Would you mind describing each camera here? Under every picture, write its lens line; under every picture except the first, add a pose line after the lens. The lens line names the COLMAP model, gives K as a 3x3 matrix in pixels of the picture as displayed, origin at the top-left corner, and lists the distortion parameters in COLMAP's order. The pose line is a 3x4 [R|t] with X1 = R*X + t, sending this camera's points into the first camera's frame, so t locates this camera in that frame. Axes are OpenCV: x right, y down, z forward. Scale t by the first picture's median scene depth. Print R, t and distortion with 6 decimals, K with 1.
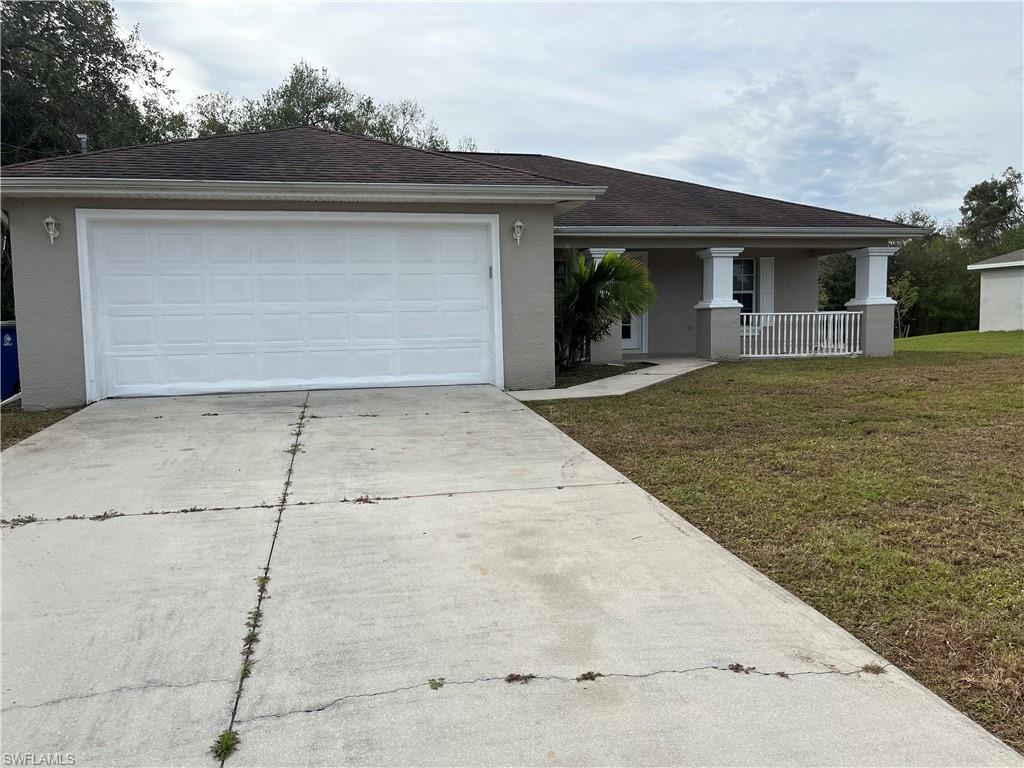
lens RADIAL K [[798.9, 0, 512.0], [0, 798.9, 384.0], [0, 0, 1]] dist [0.037672, -0.005212]
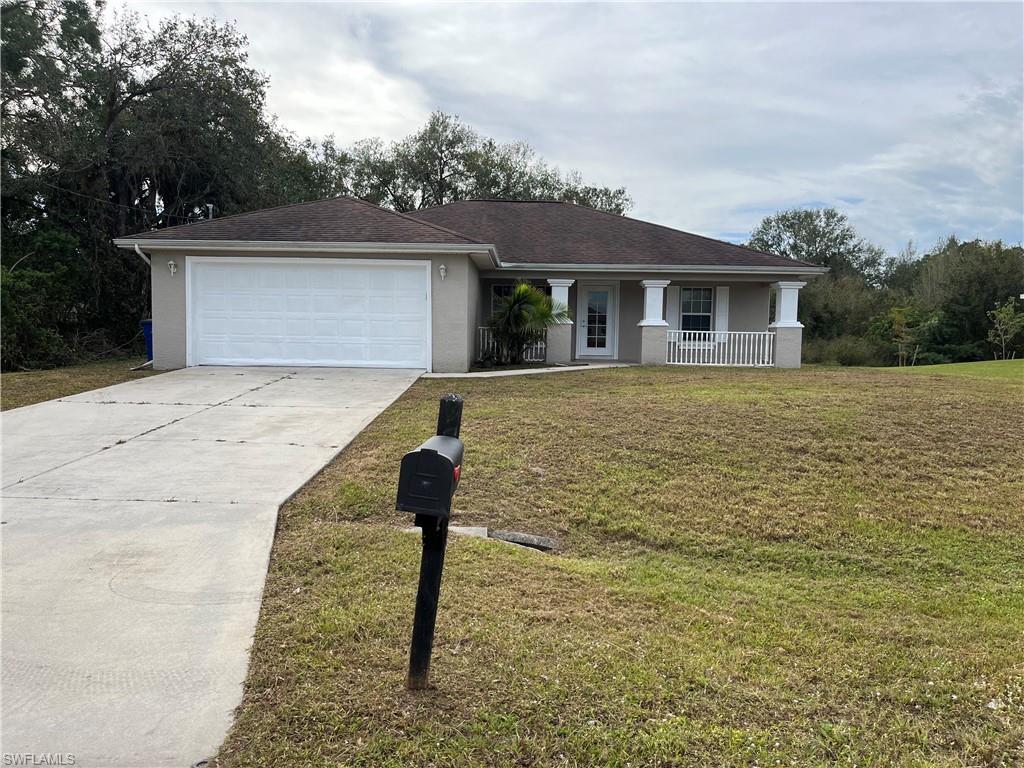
lens RADIAL K [[798.9, 0, 512.0], [0, 798.9, 384.0], [0, 0, 1]] dist [0.037672, -0.005212]
pose [[0.974143, 0.048439, -0.220677, 0.324265], [-0.051732, 0.998619, -0.009162, 0.023659], [0.219928, 0.020341, 0.975304, -0.319801]]
